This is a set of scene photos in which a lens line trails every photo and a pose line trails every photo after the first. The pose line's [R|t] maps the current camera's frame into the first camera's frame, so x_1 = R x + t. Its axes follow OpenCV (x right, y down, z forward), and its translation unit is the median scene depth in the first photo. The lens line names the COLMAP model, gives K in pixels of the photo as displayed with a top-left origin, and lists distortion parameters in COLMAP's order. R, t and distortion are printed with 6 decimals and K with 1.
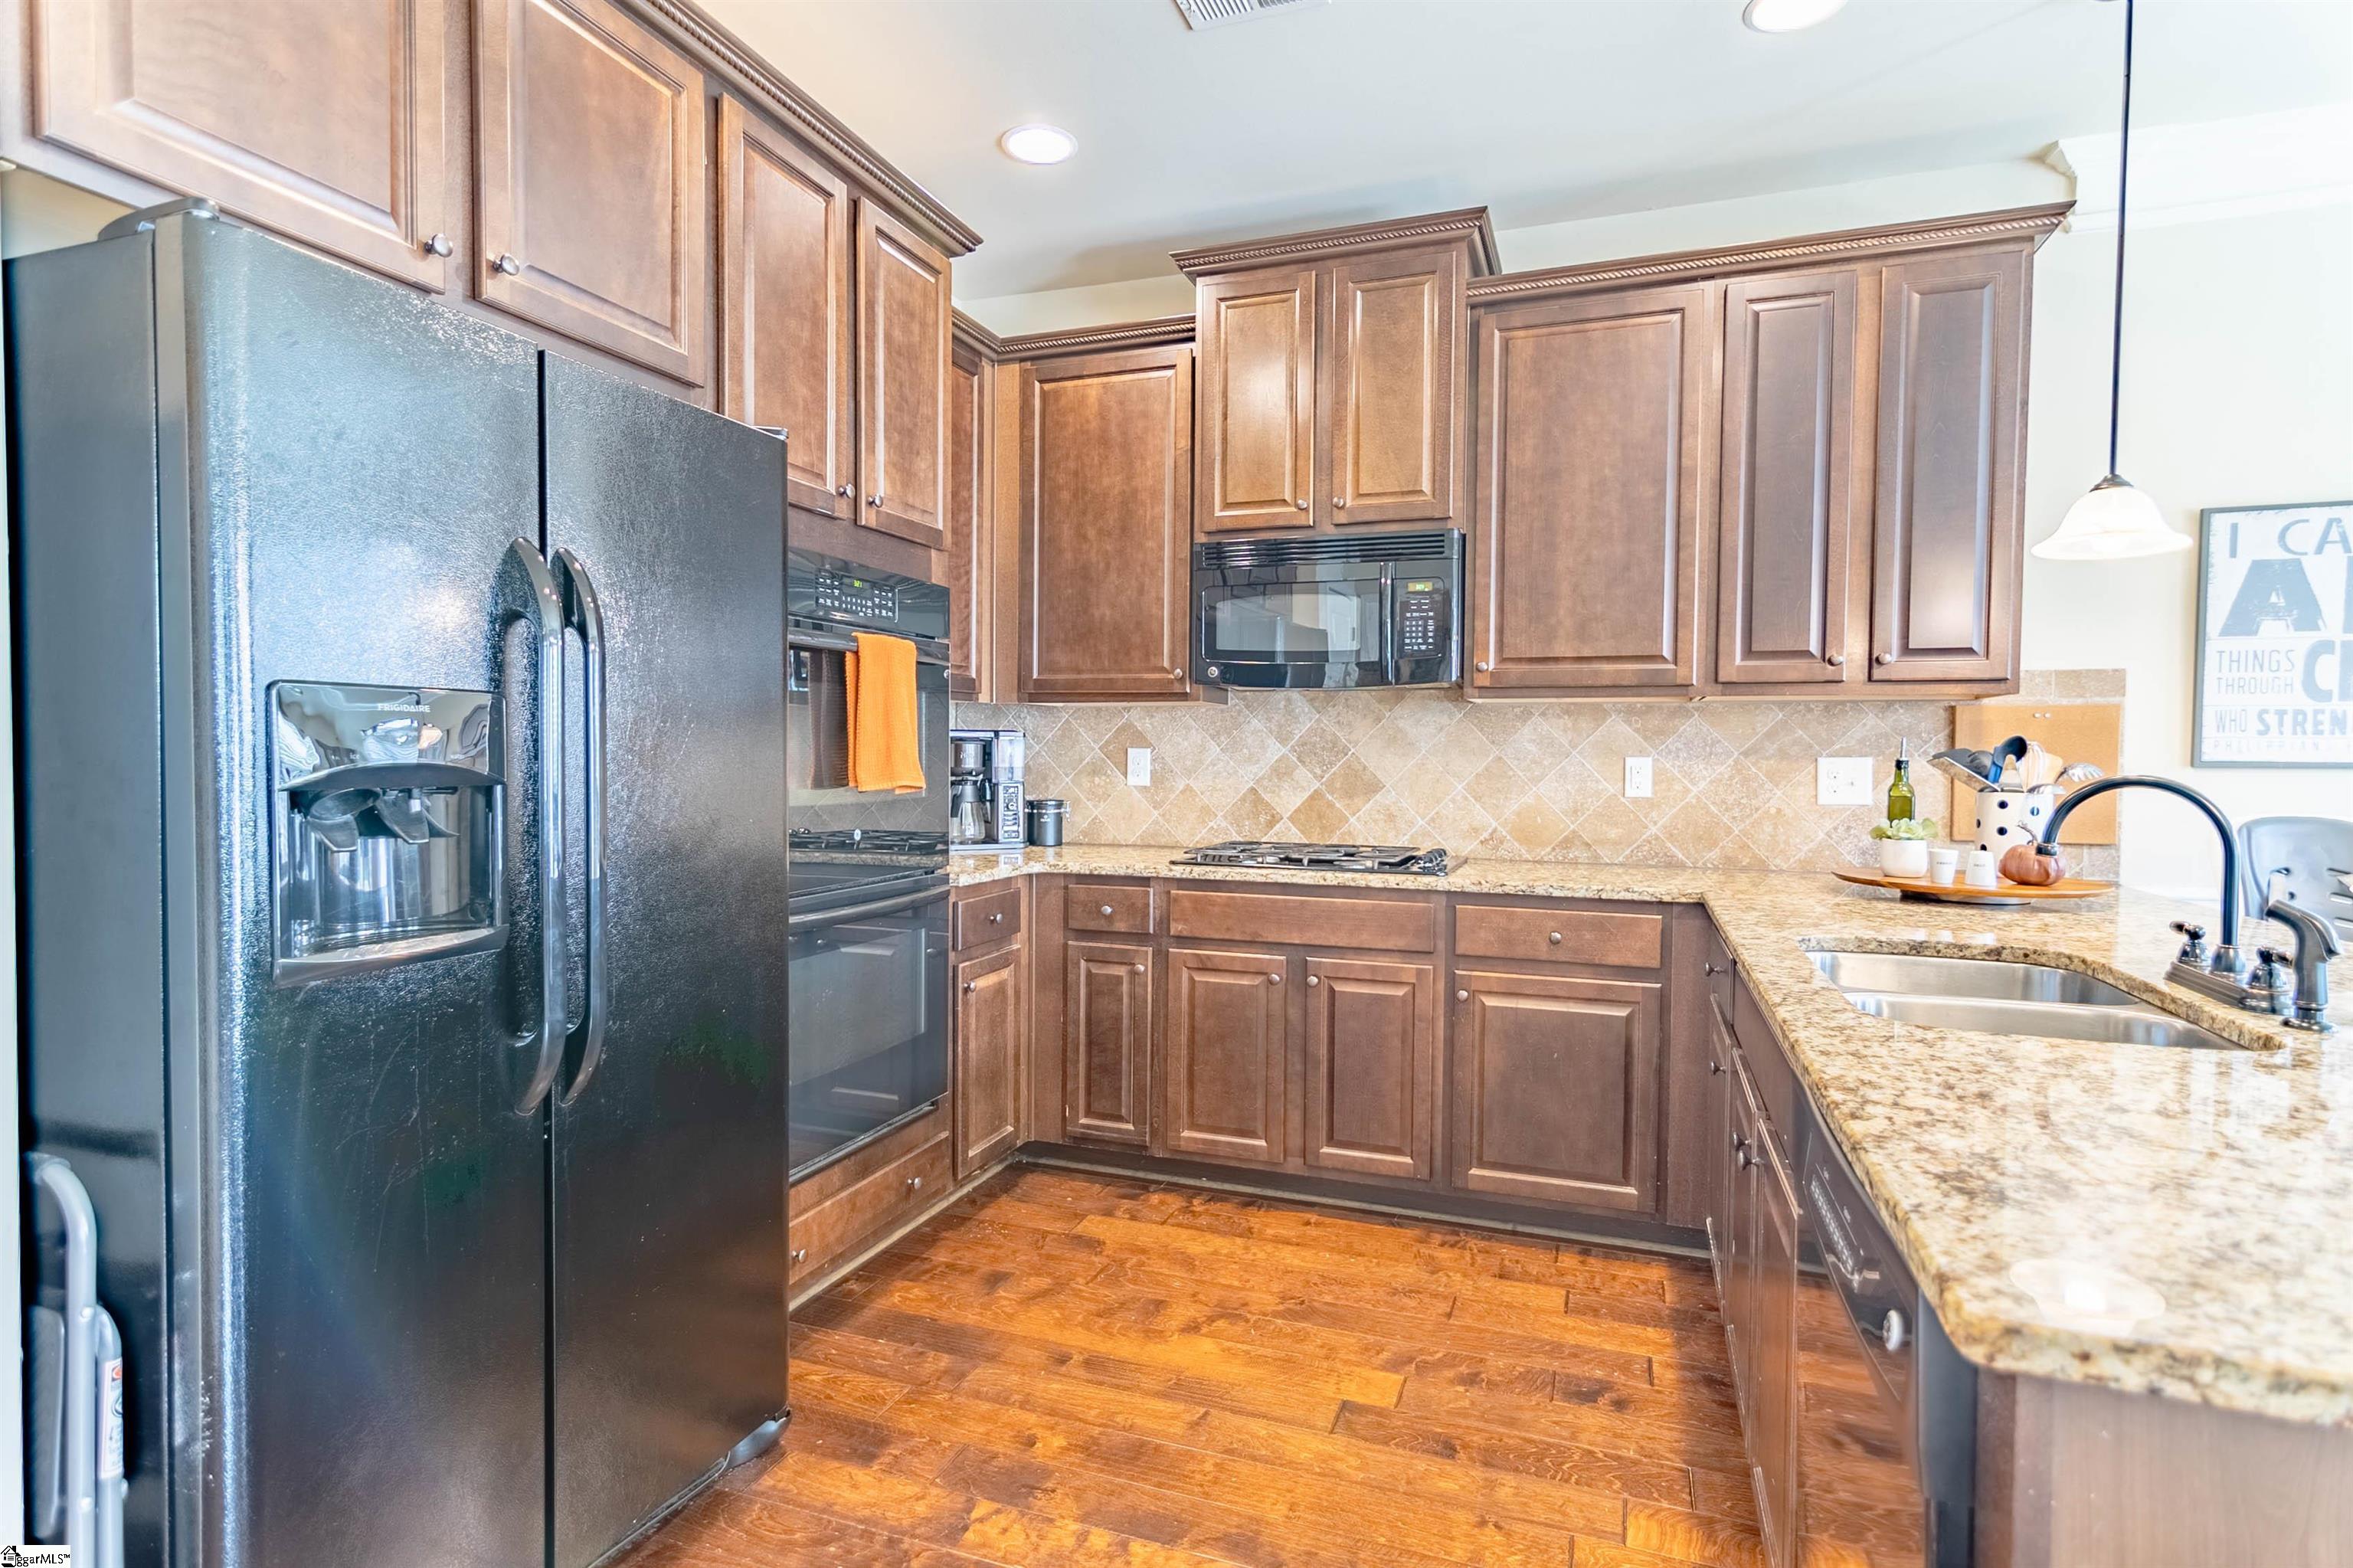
lens RADIAL K [[1219.5, 0, 1160.7], [0, 1219.5, 797.1], [0, 0, 1]] dist [-0.000270, 0.004544]
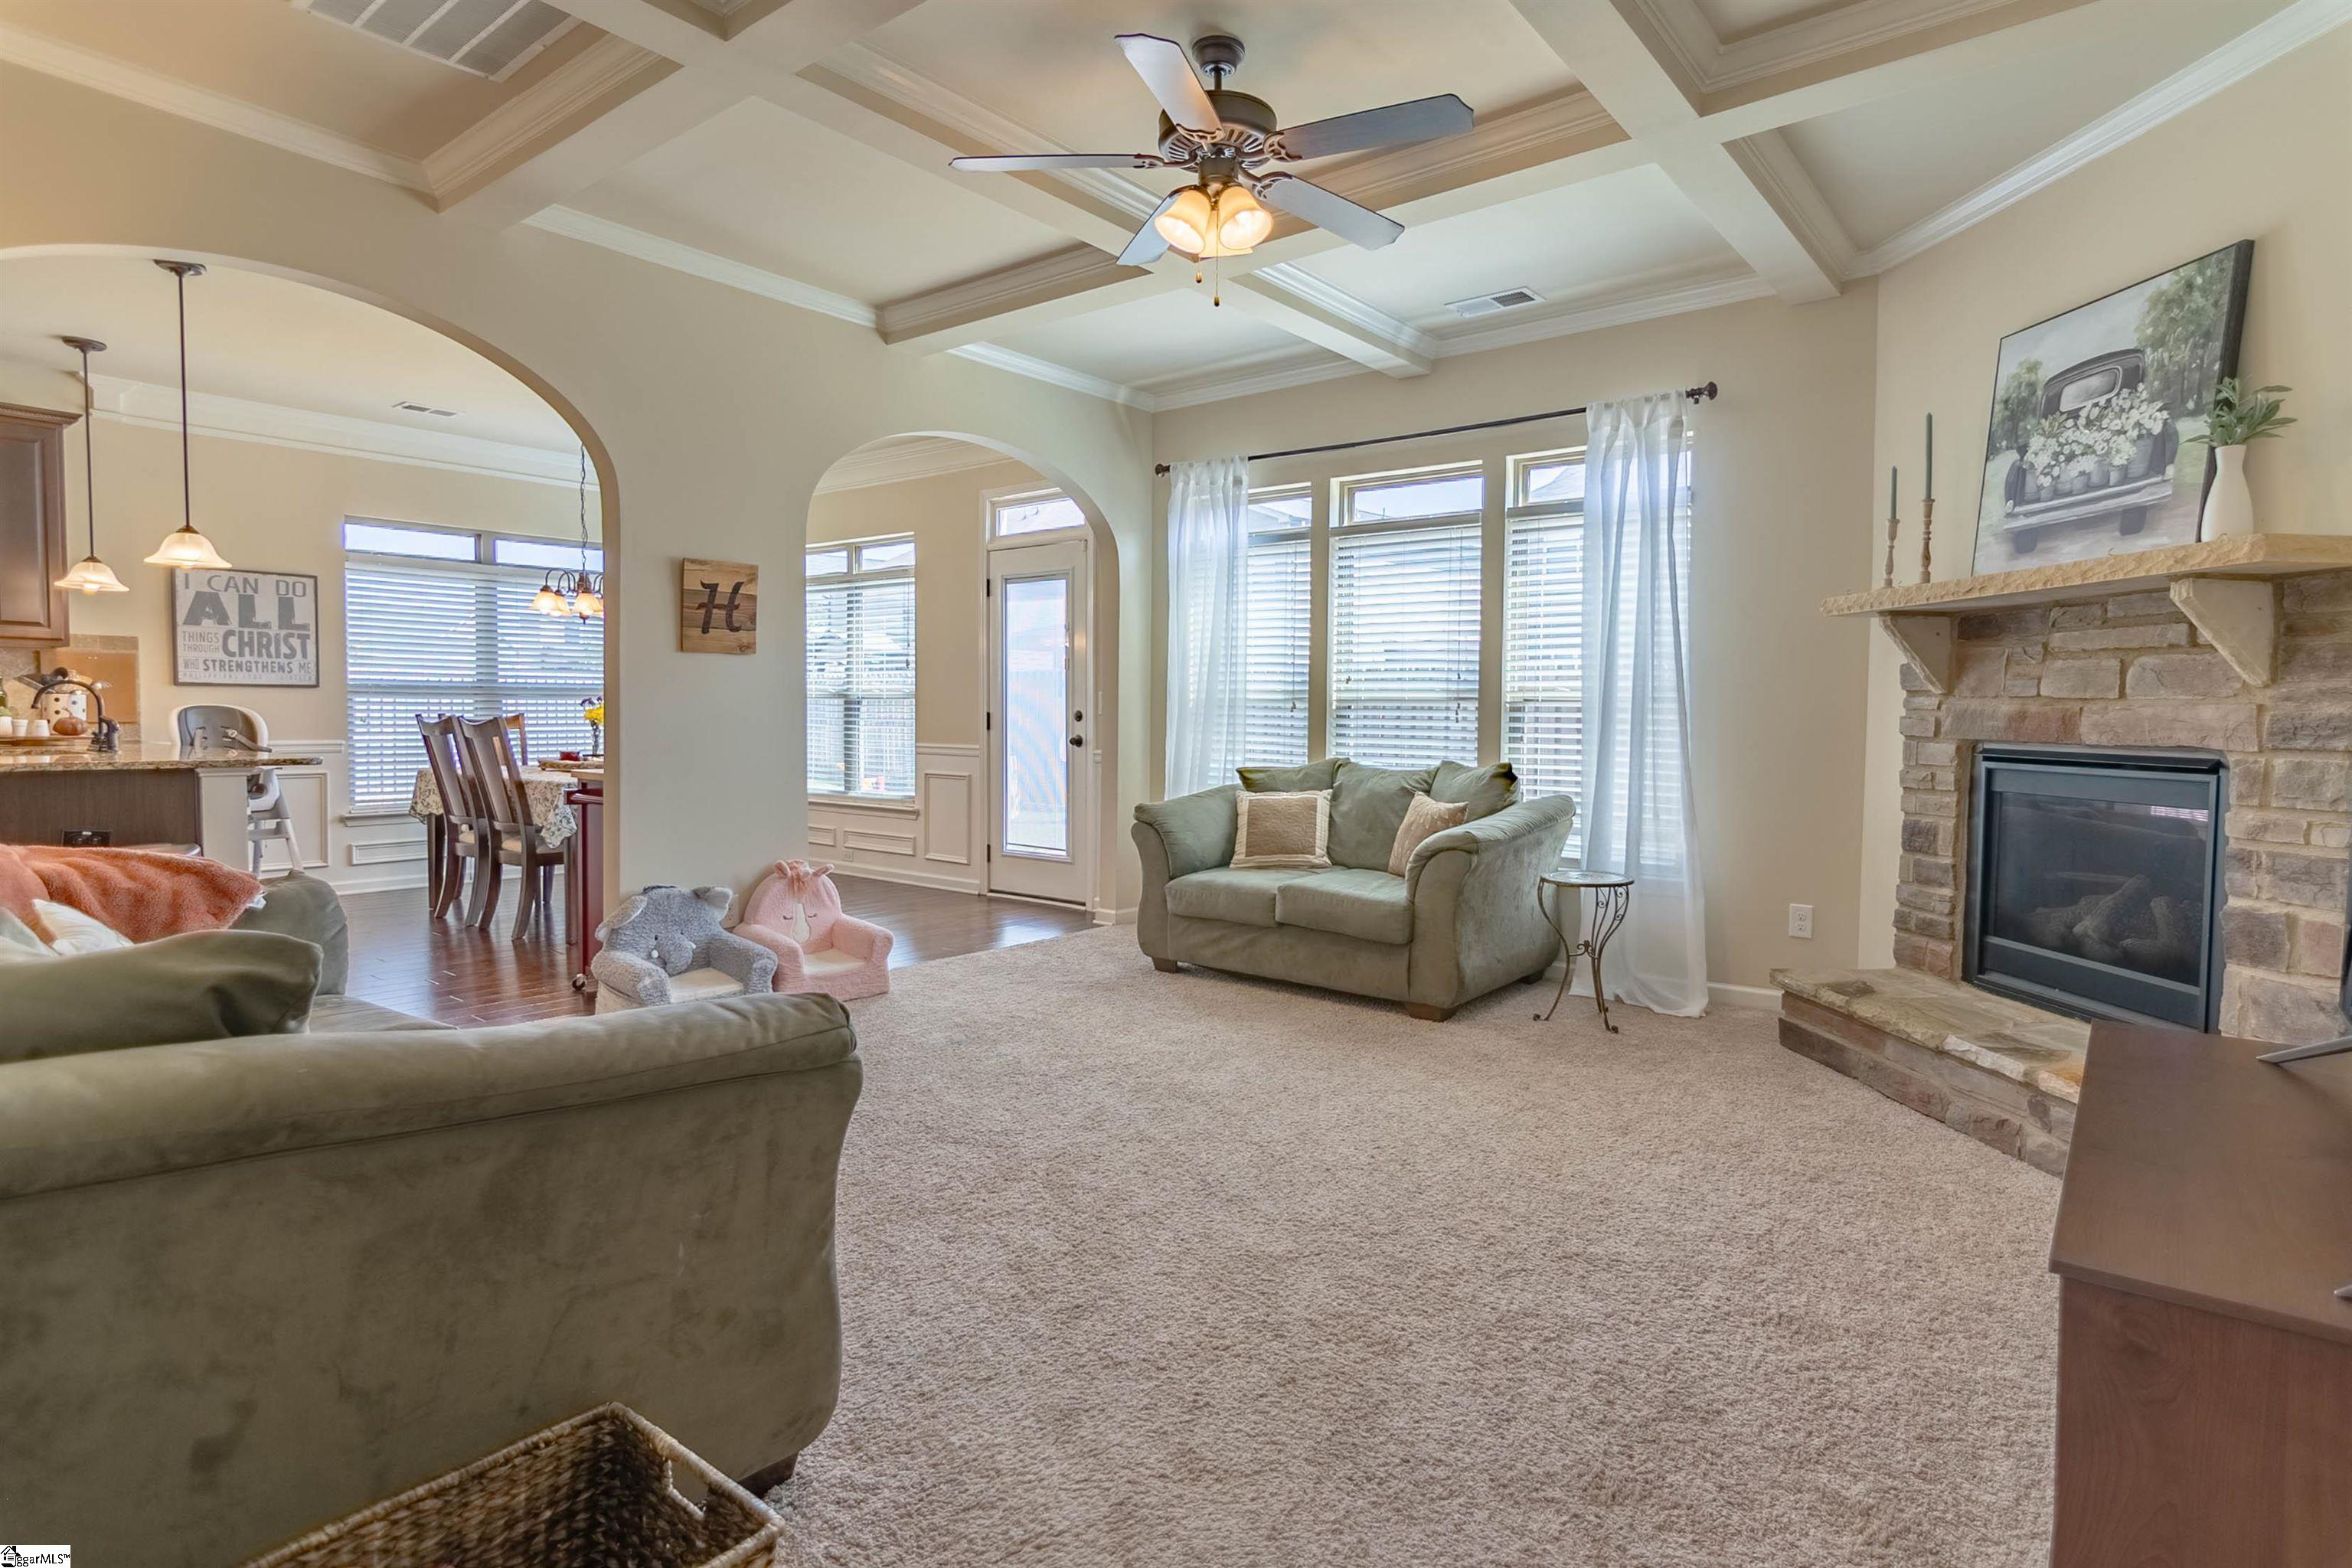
lens RADIAL K [[1219.0, 0, 1215.0], [0, 1219.0, 751.7], [0, 0, 1]] dist [-0.000270, 0.004544]
pose [[0.288712, -0.038011, 0.956661, -0.635442], [0.023908, 0.999186, 0.032486, 0.061974], [-0.957117, 0.013493, 0.289386, -1.270964]]
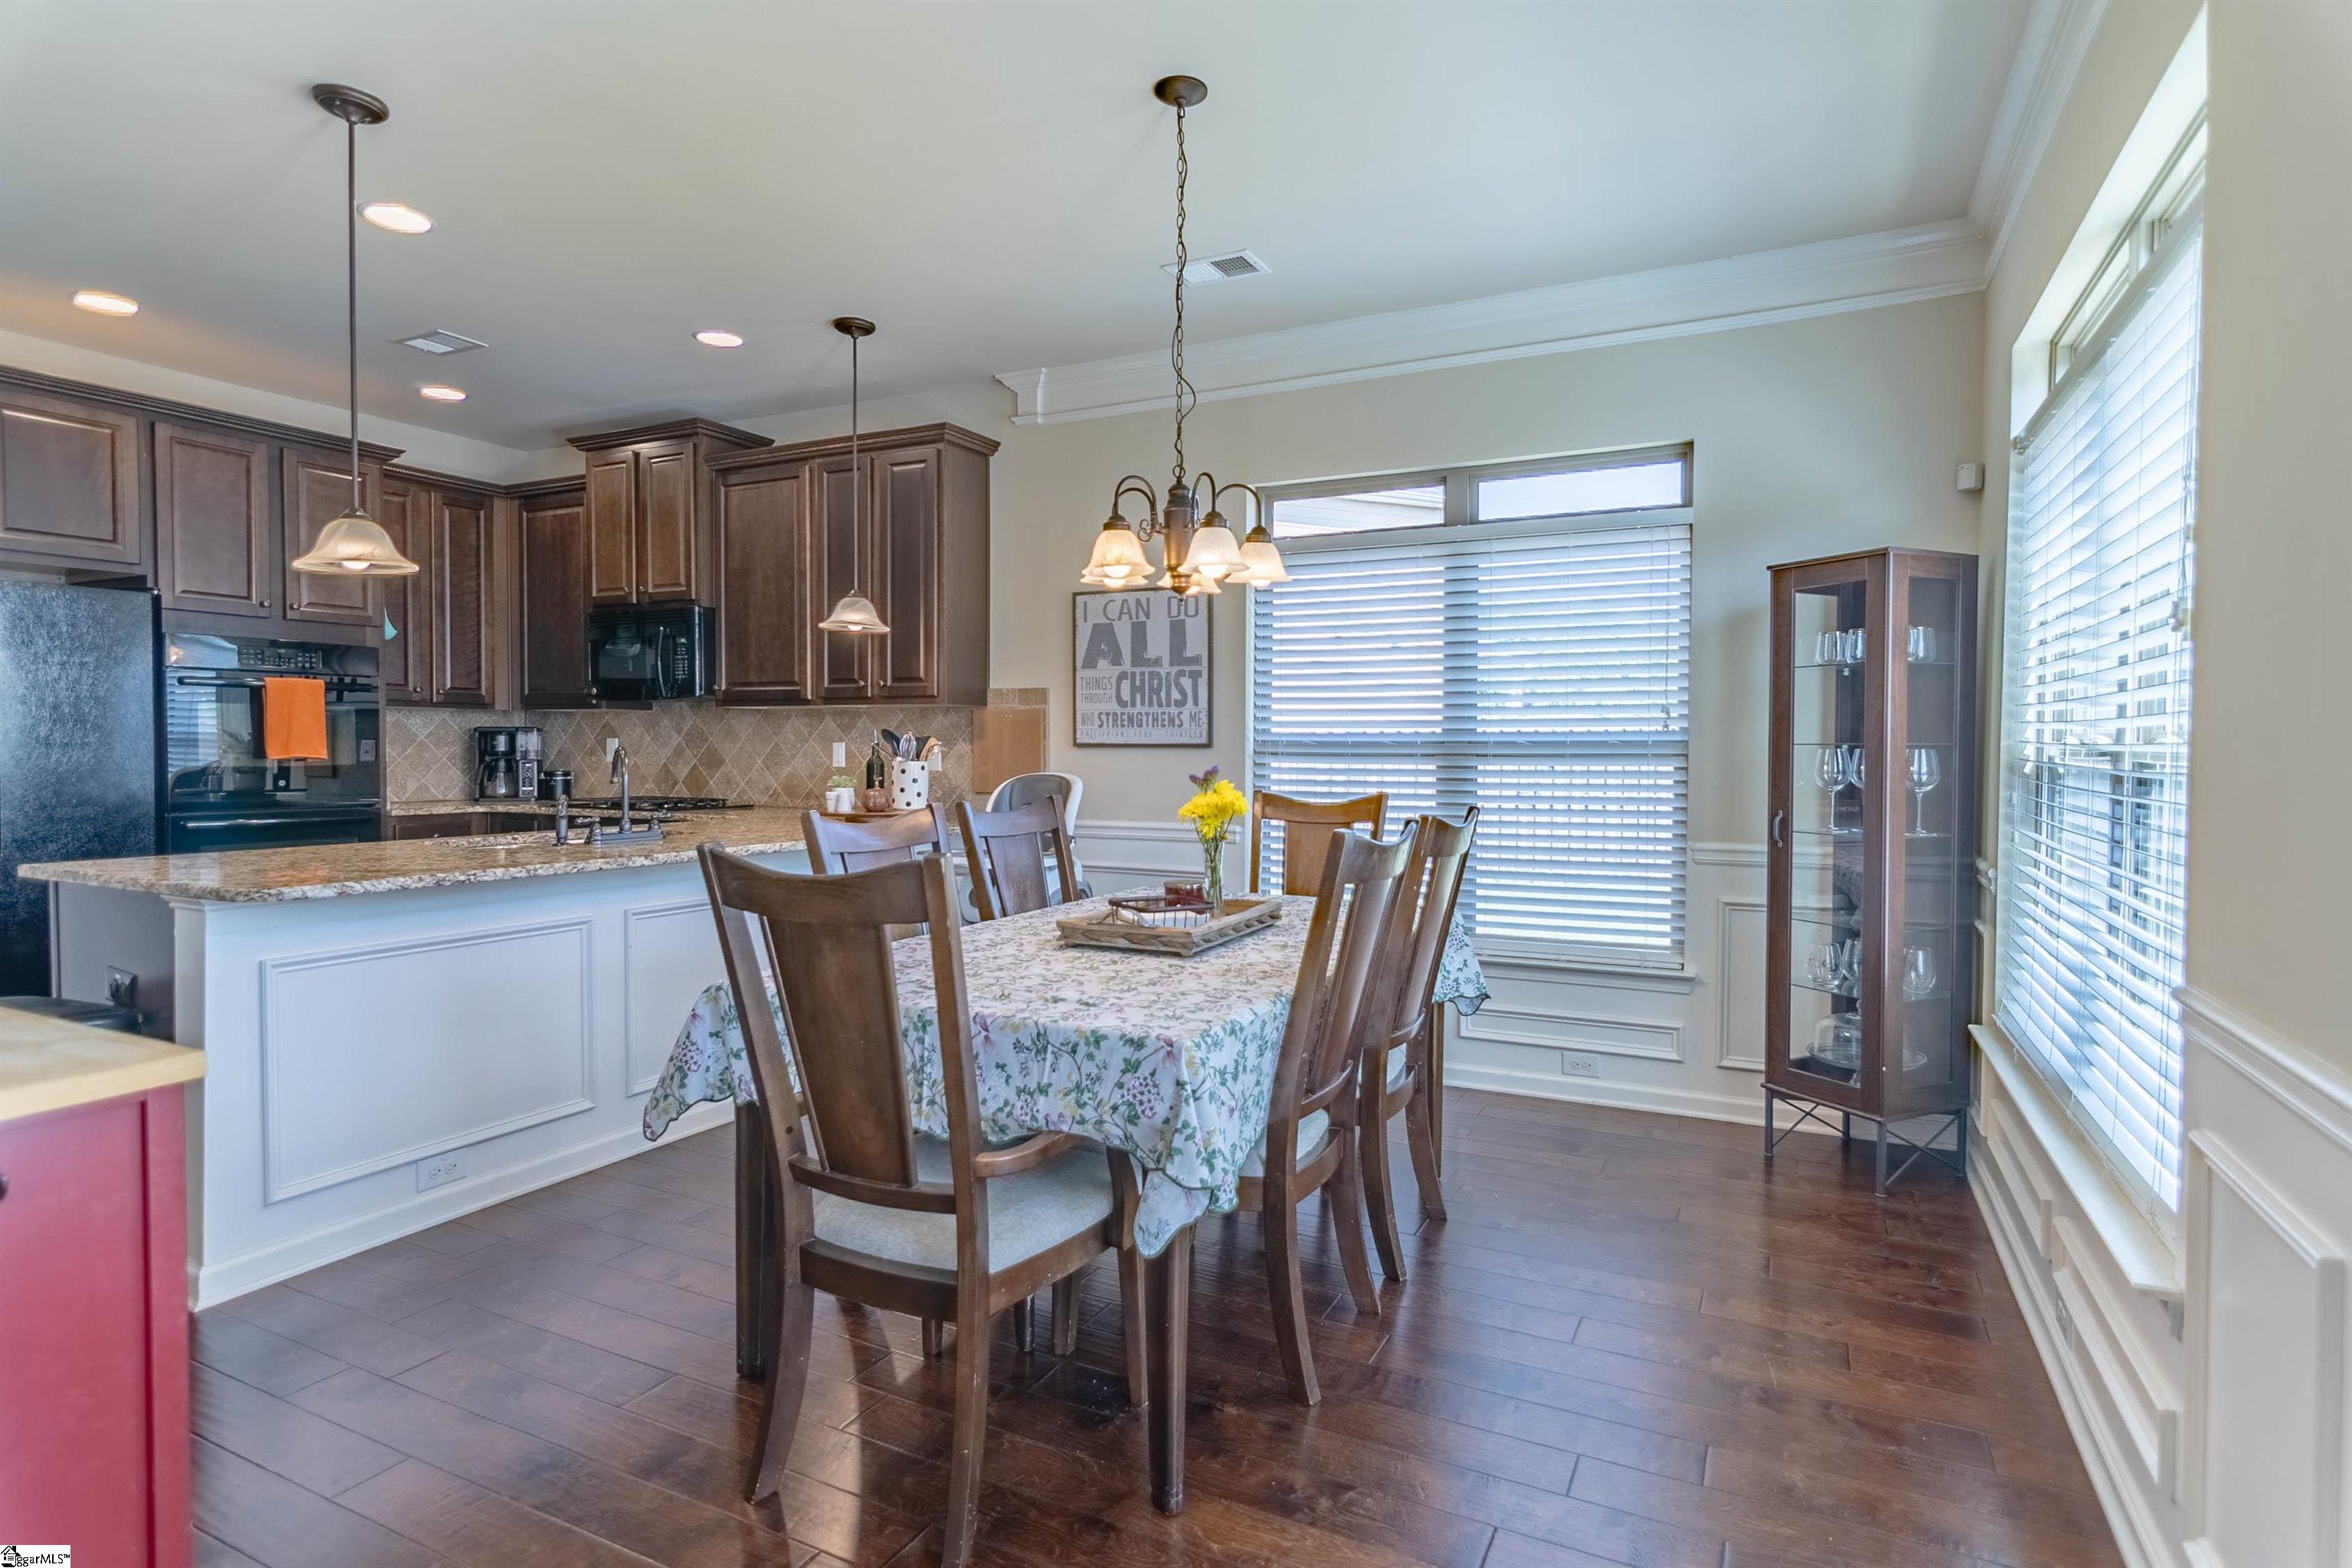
lens RADIAL K [[1219.0, 0, 1185.3], [0, 1219.0, 774.0], [0, 0, 1]] dist [-0.000270, 0.004544]
pose [[0.994786, 0.000640, -0.101982, 1.087185], [-0.002277, 0.999870, -0.015936, 0.036116], [0.101959, 0.016085, 0.994659, -0.596478]]
